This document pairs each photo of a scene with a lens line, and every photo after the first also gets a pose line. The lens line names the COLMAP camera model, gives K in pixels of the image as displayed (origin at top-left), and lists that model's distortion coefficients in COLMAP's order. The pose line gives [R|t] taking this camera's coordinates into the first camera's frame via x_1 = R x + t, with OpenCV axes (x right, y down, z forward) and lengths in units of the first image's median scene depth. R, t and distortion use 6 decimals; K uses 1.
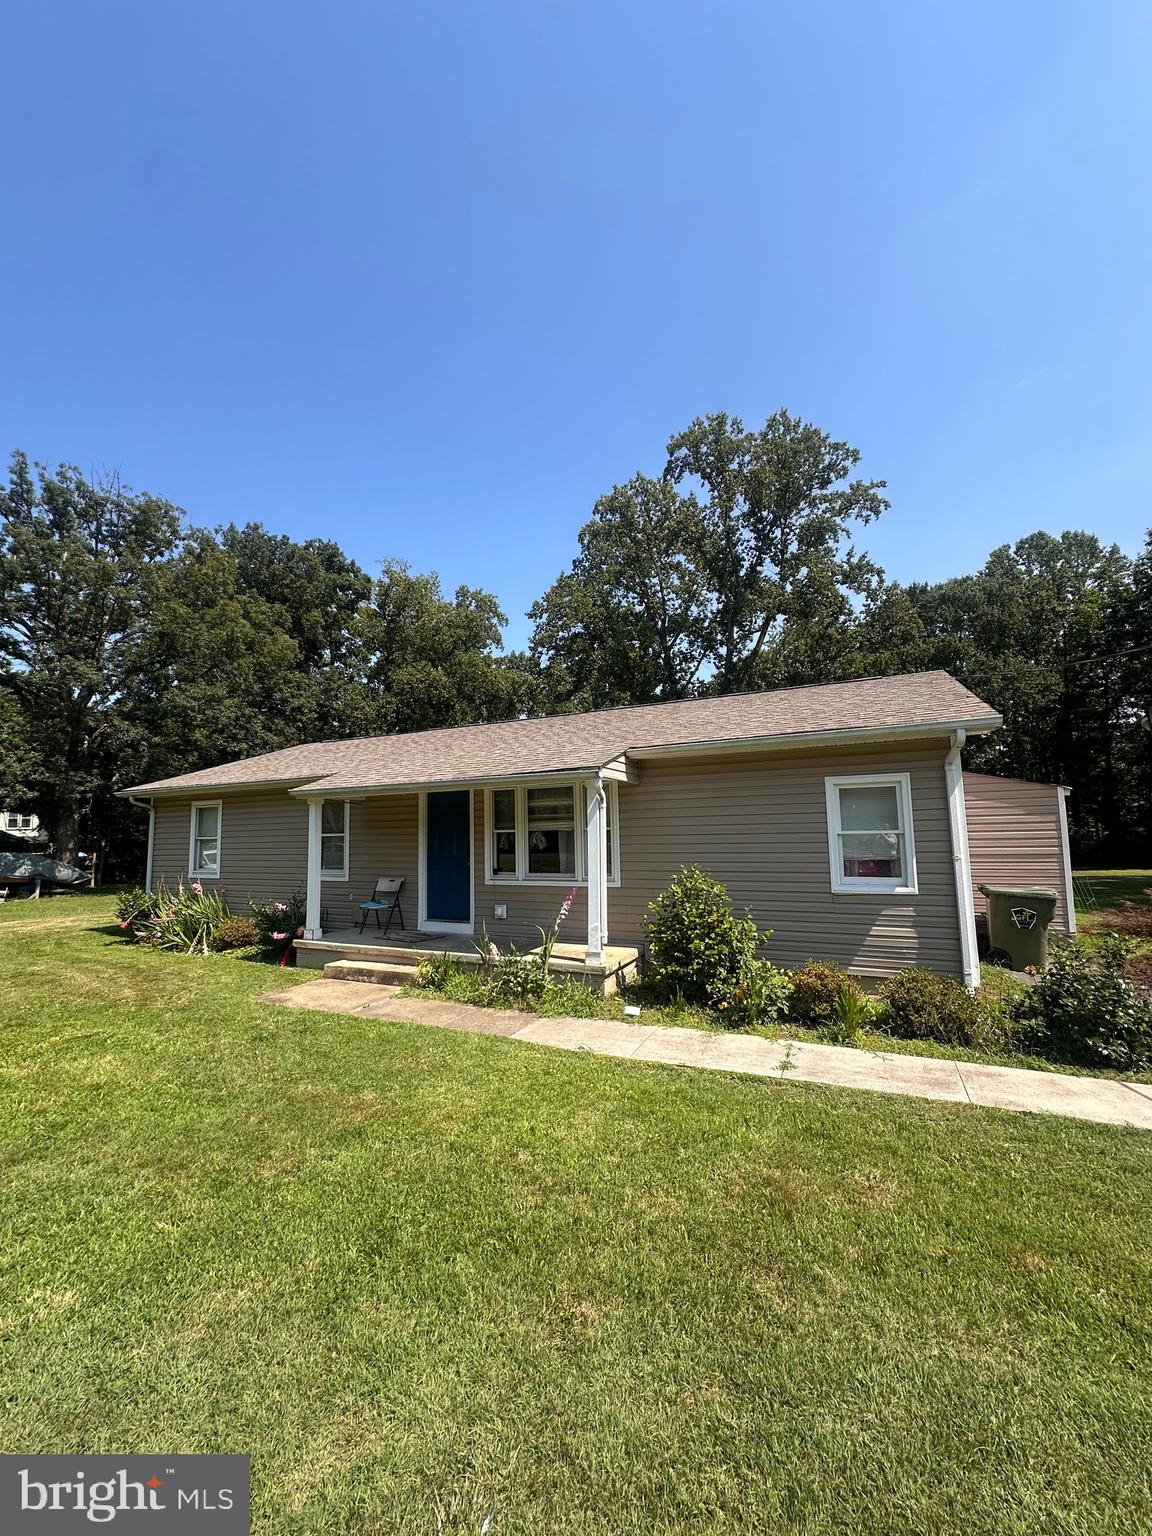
lens RADIAL K [[608.2, 0, 580.5], [0, 608.2, 769.7], [0, 0, 1]] dist [-0.010156, -0.000285]
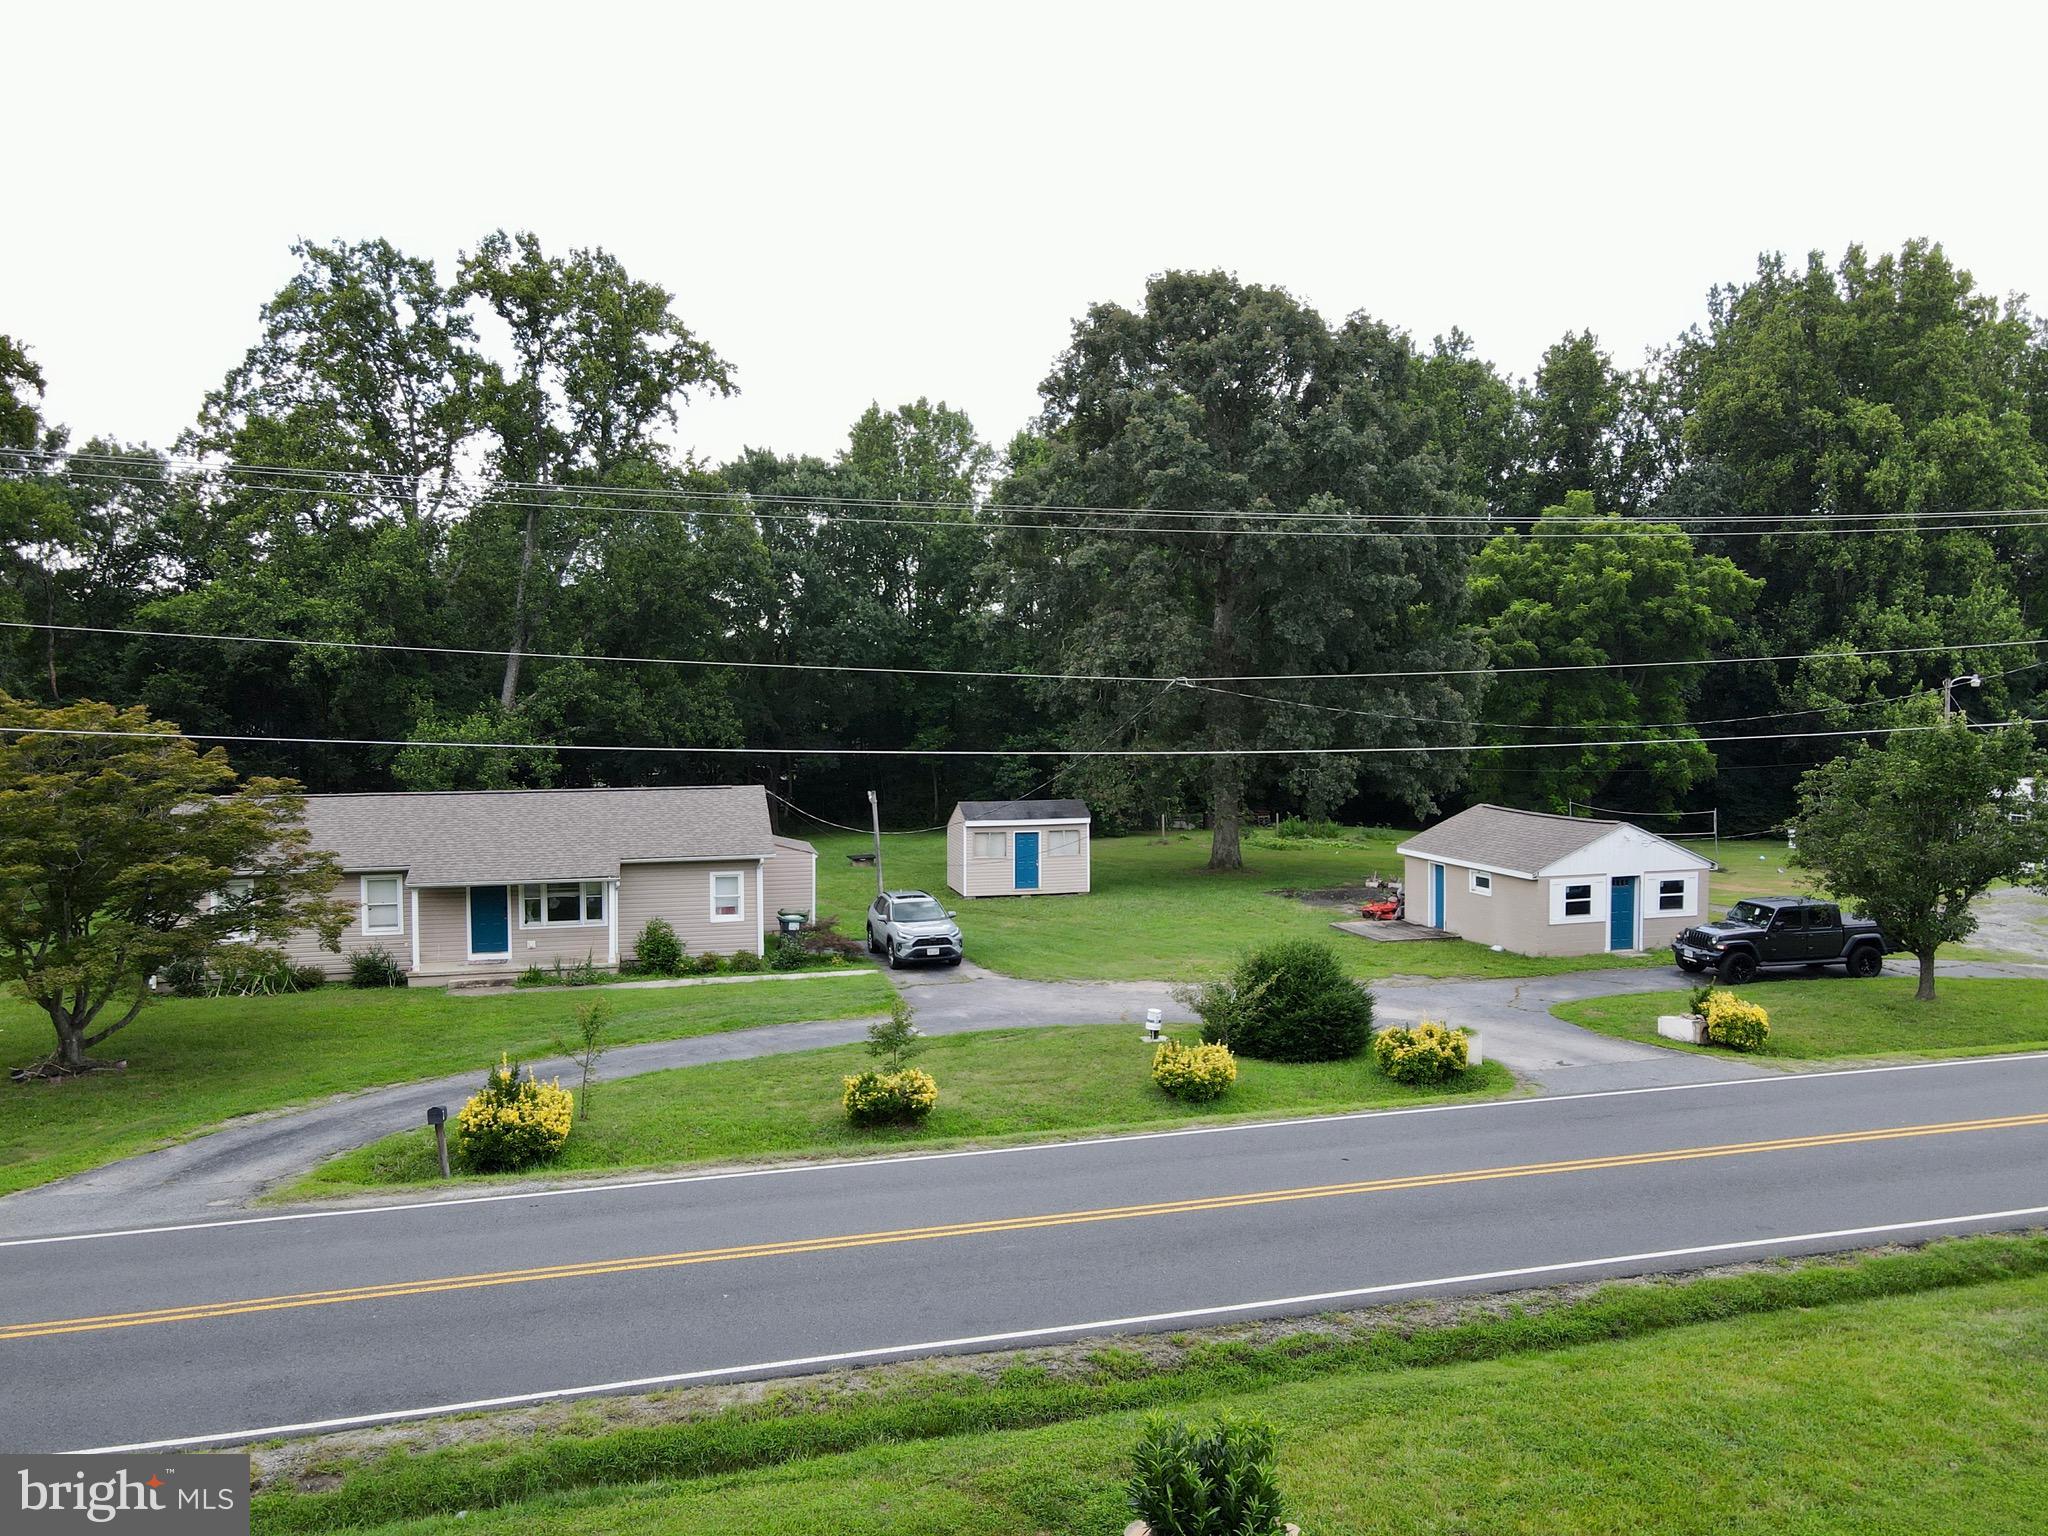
lens RADIAL K [[1514.7, 0, 1033.2], [0, 1514.7, 751.4], [0, 0, 1]] dist [0.005450, 0.011387]
pose [[0.772211, -0.011849, 0.635256, -0.617838], [-0.077423, 0.990620, 0.112591, -0.318756], [-0.630632, -0.136127, 0.764050, -1.103093]]
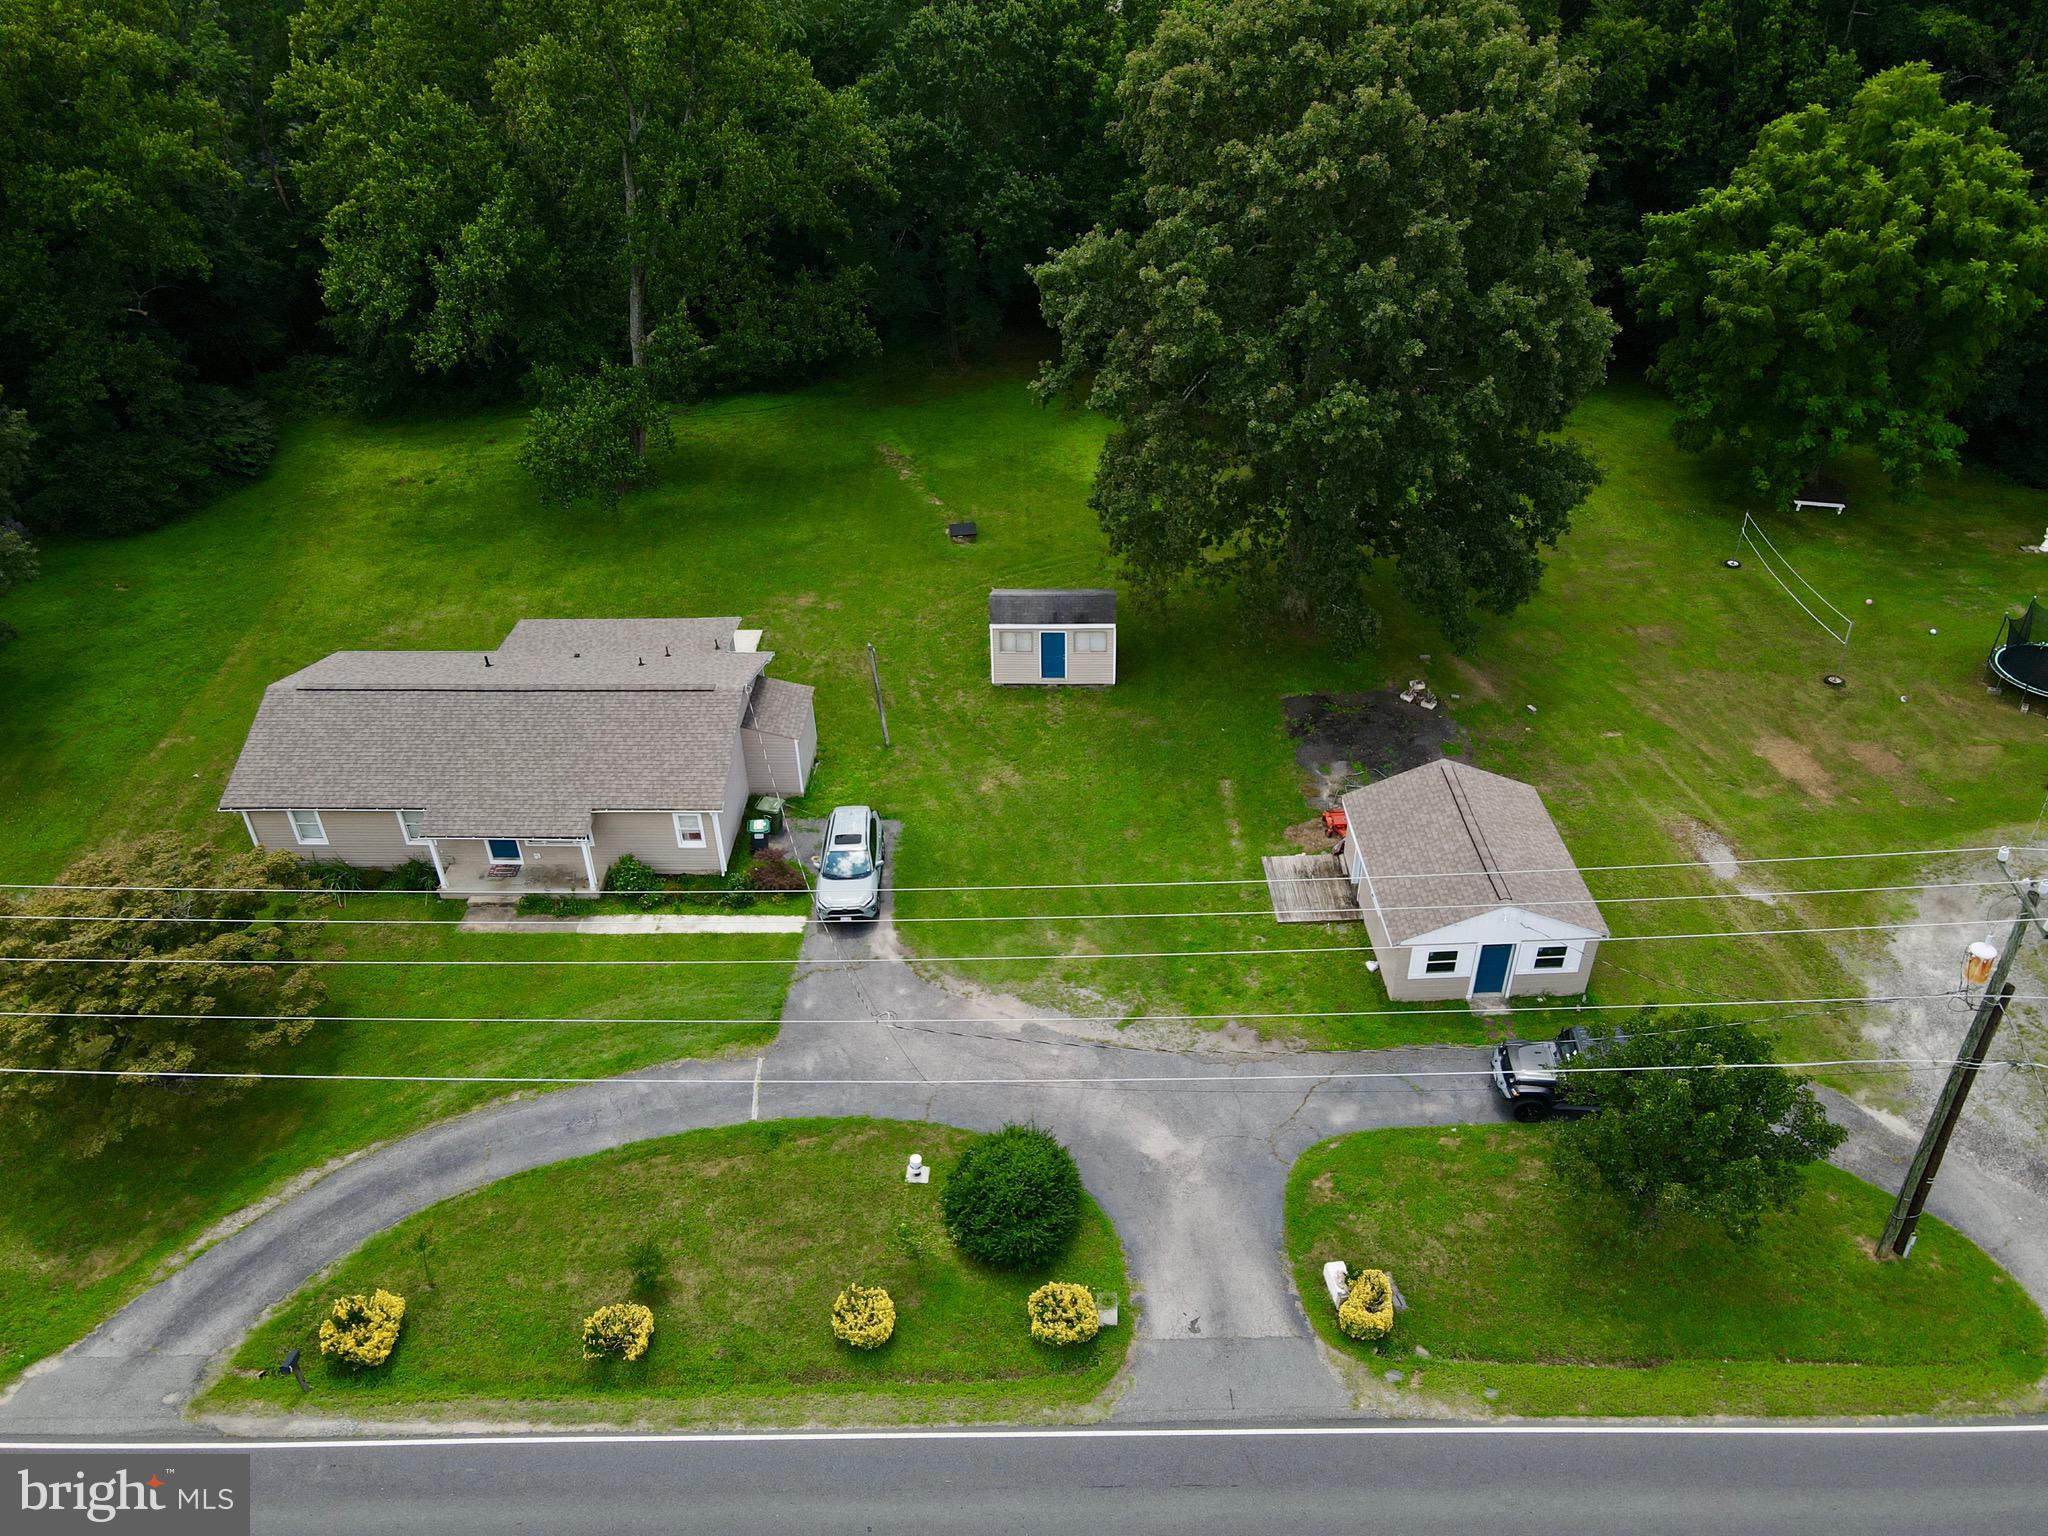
lens RADIAL K [[1514.7, 0, 1031.0], [0, 1514.7, 762.6], [0, 0, 1]] dist [0.005450, 0.011387]
pose [[0.914962, -0.231559, 0.330492, -0.078498], [-0.041444, 0.760730, 0.647743, -1.219047], [-0.401407, -0.606357, 0.686442, -1.086962]]
